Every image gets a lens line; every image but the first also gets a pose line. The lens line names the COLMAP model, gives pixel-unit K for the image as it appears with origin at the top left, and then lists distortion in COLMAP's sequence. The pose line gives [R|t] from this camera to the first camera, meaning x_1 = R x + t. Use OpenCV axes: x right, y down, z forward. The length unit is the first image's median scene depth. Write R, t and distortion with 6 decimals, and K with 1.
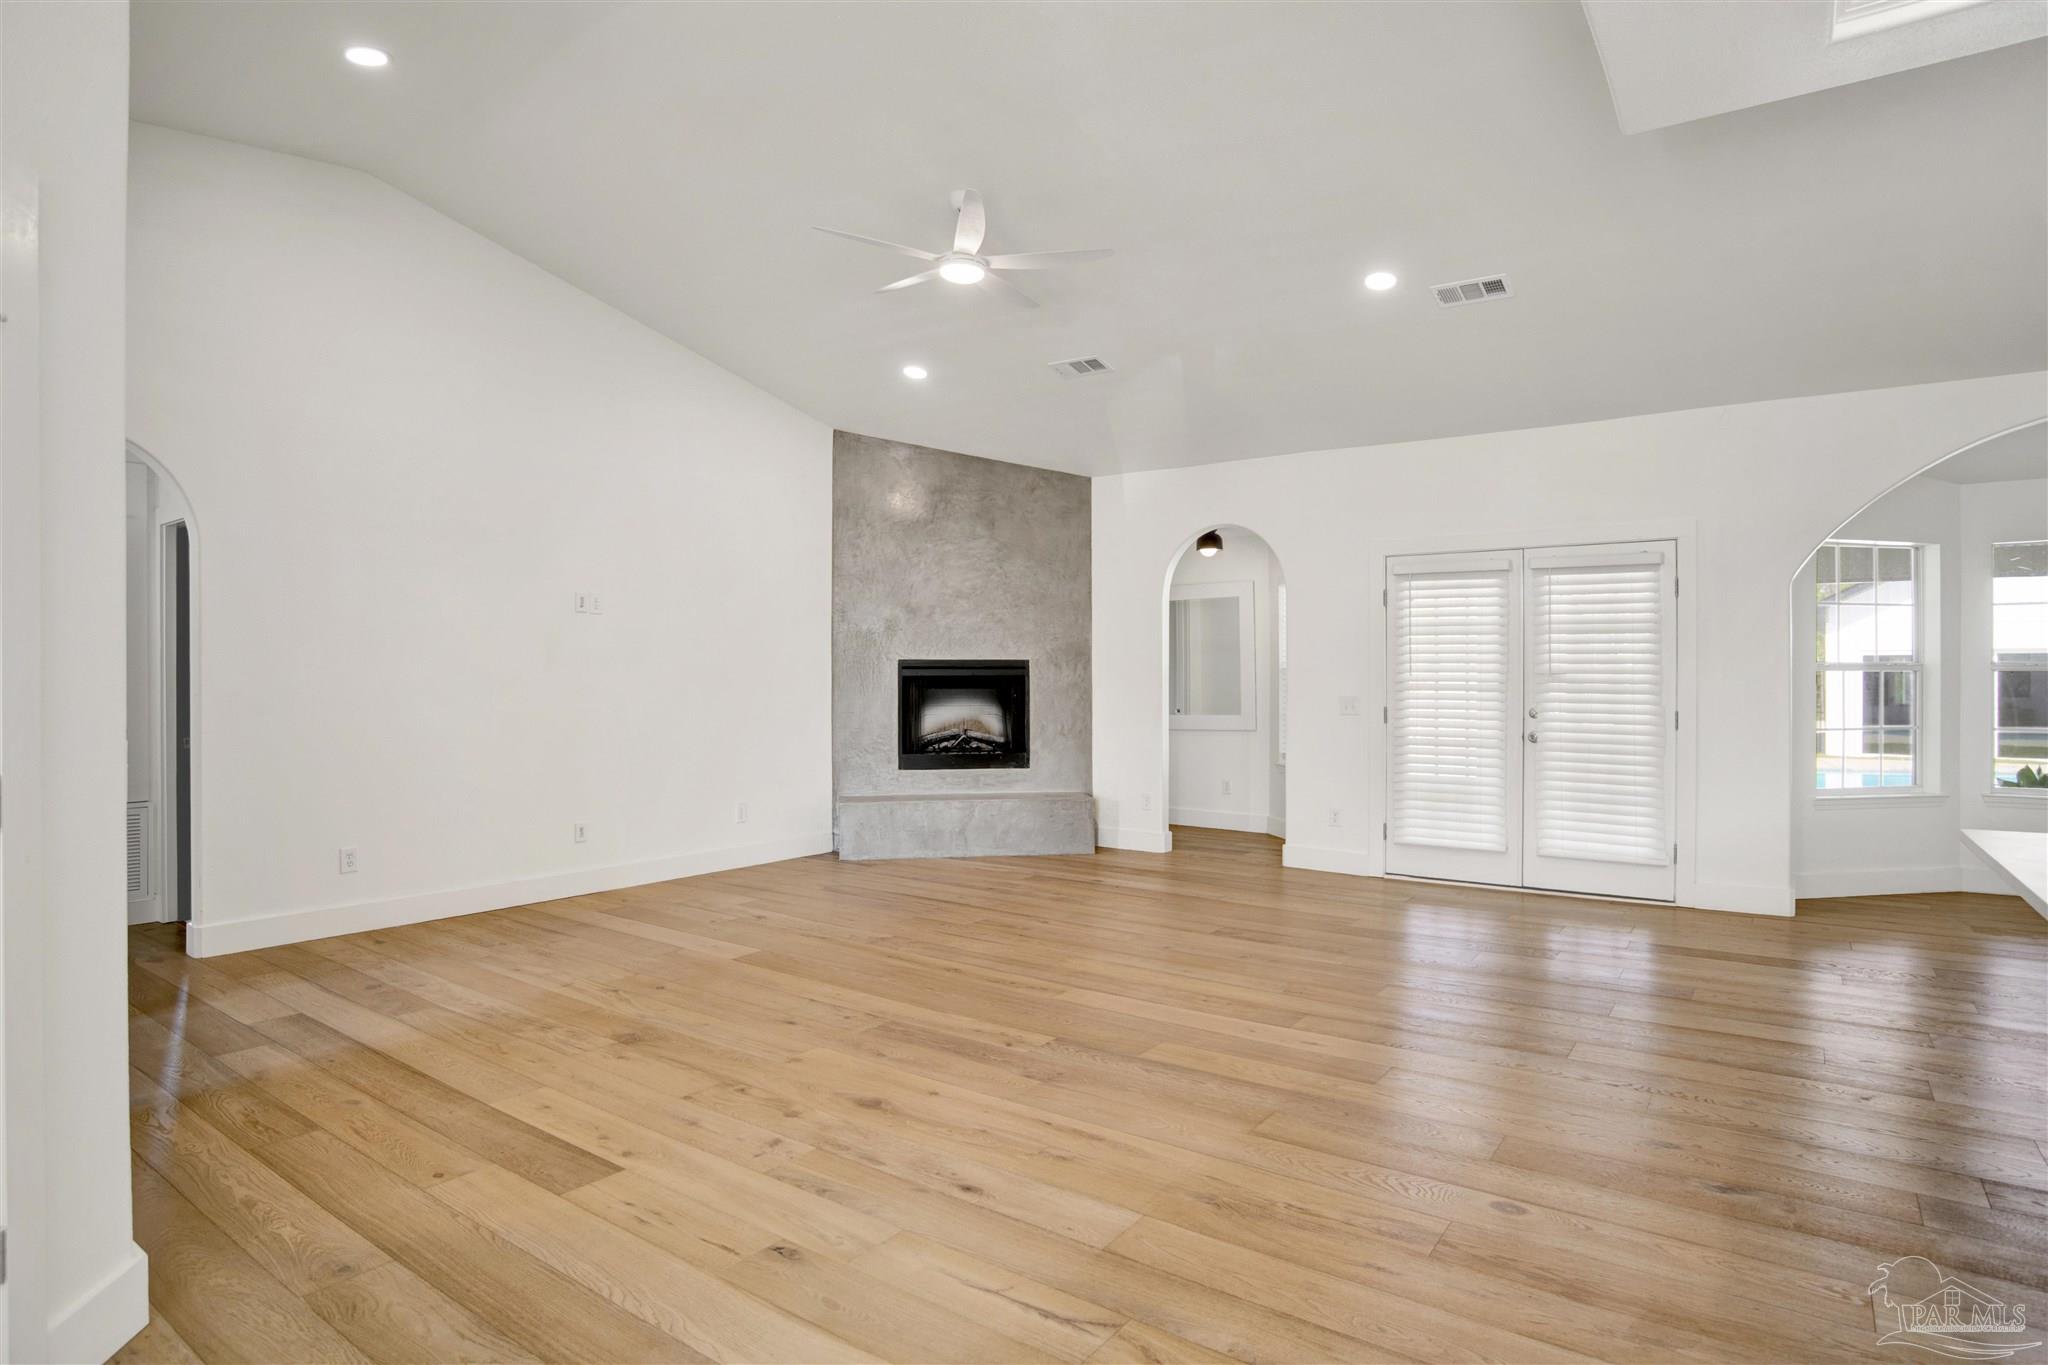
lens RADIAL K [[1100.6, 0, 1038.3], [0, 1100.6, 683.5], [0, 0, 1]] dist [-0.071075, 0.023996]
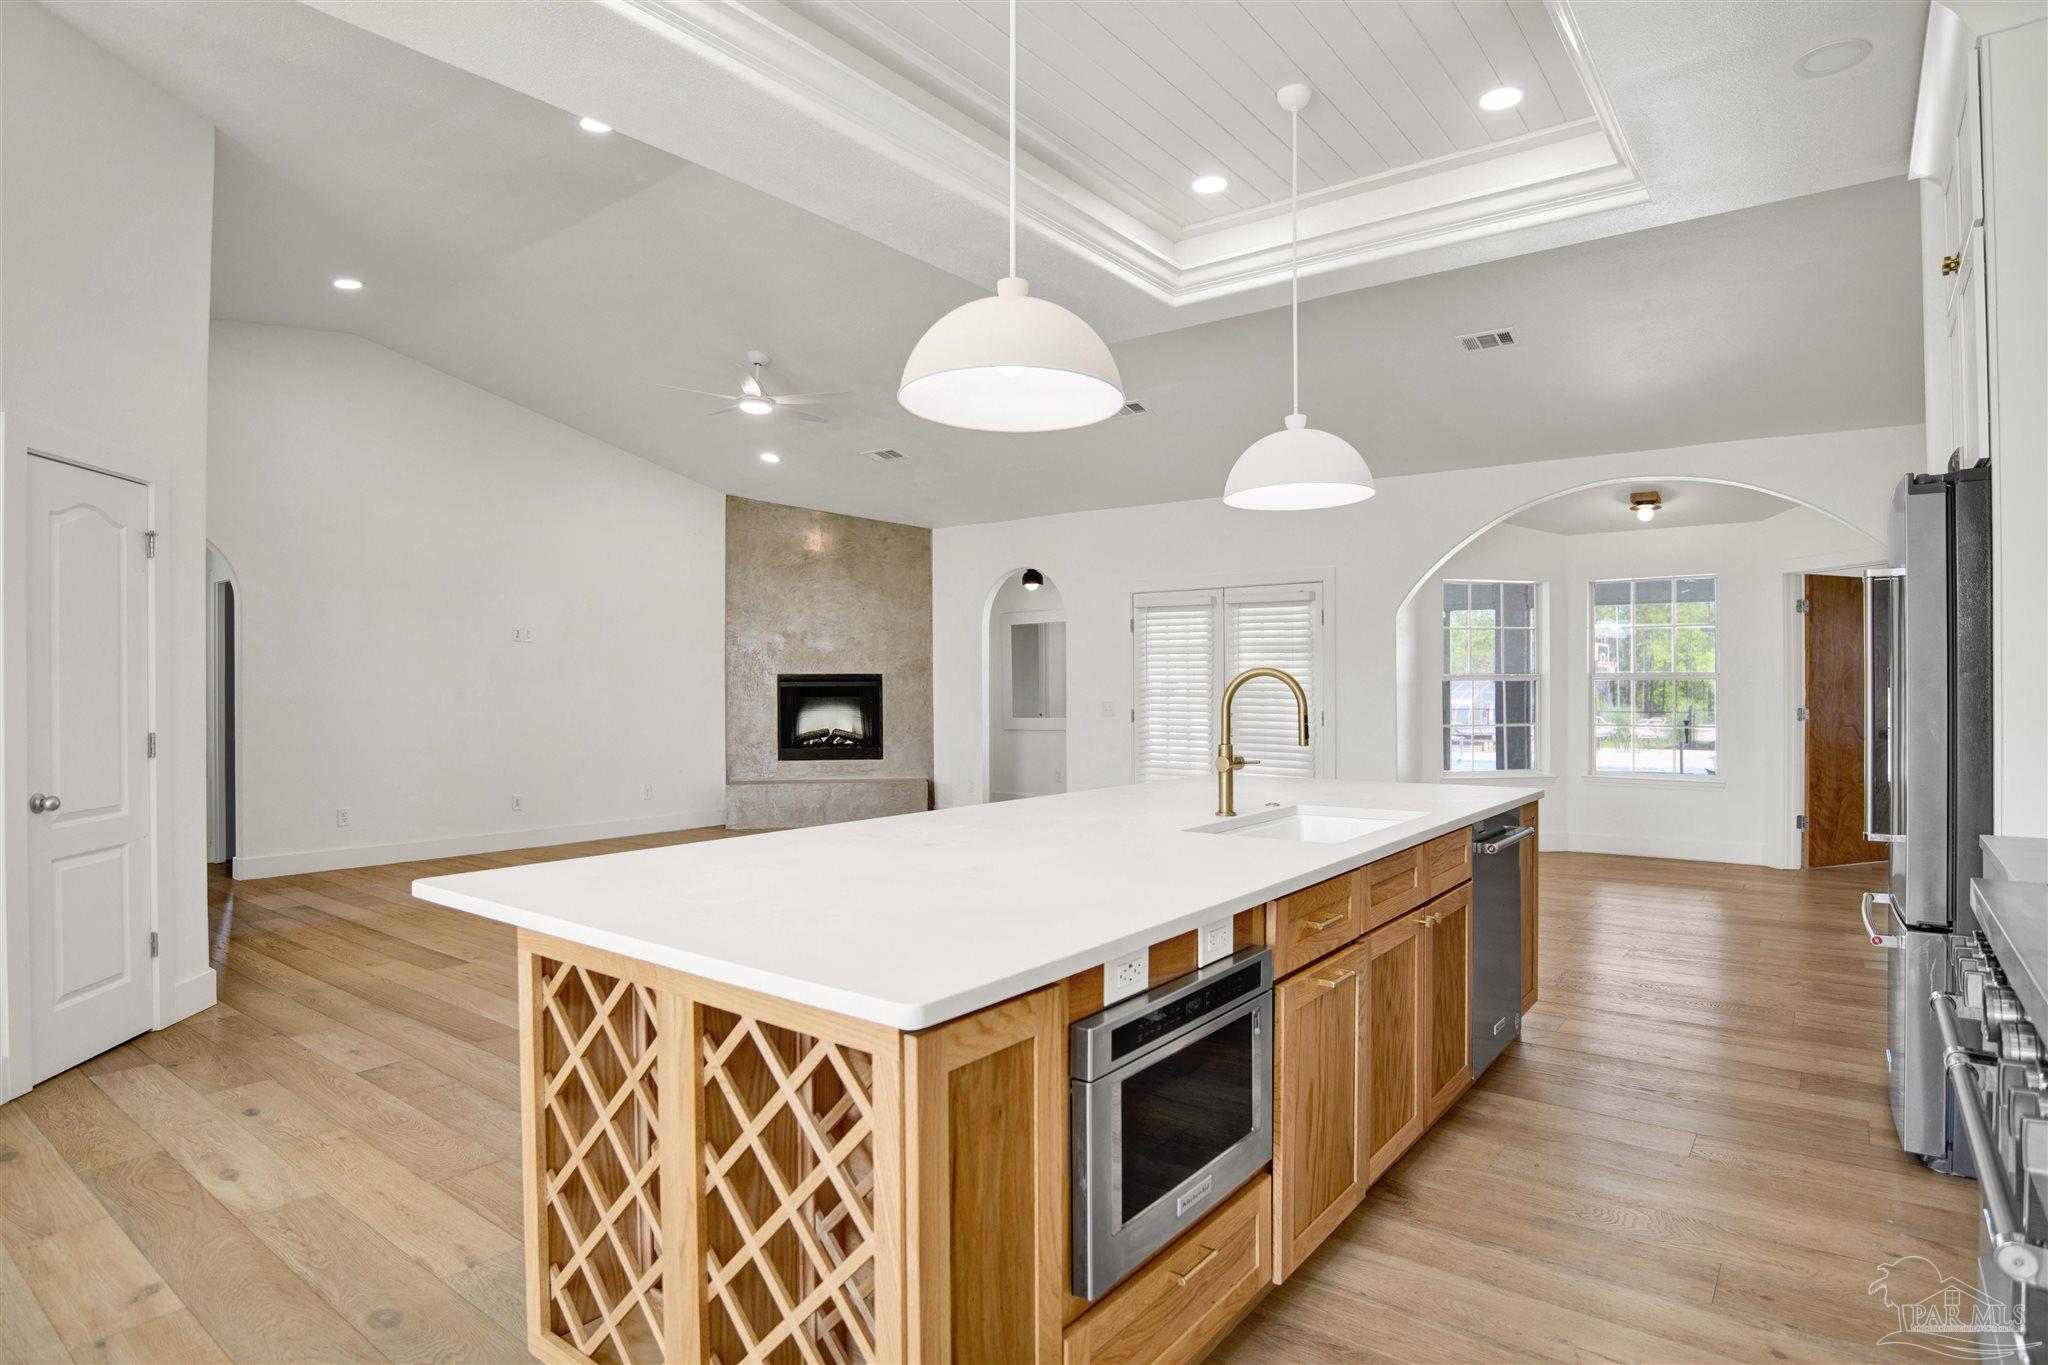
lens RADIAL K [[1100.6, 0, 1038.3], [0, 1100.6, 683.5], [0, 0, 1]] dist [-0.071075, 0.023996]
pose [[0.999664, -0.004214, -0.025557, 0.242756], [0.003949, 0.999938, -0.010382, 0.003927], [0.025600, 0.010278, 0.999619, -0.309418]]
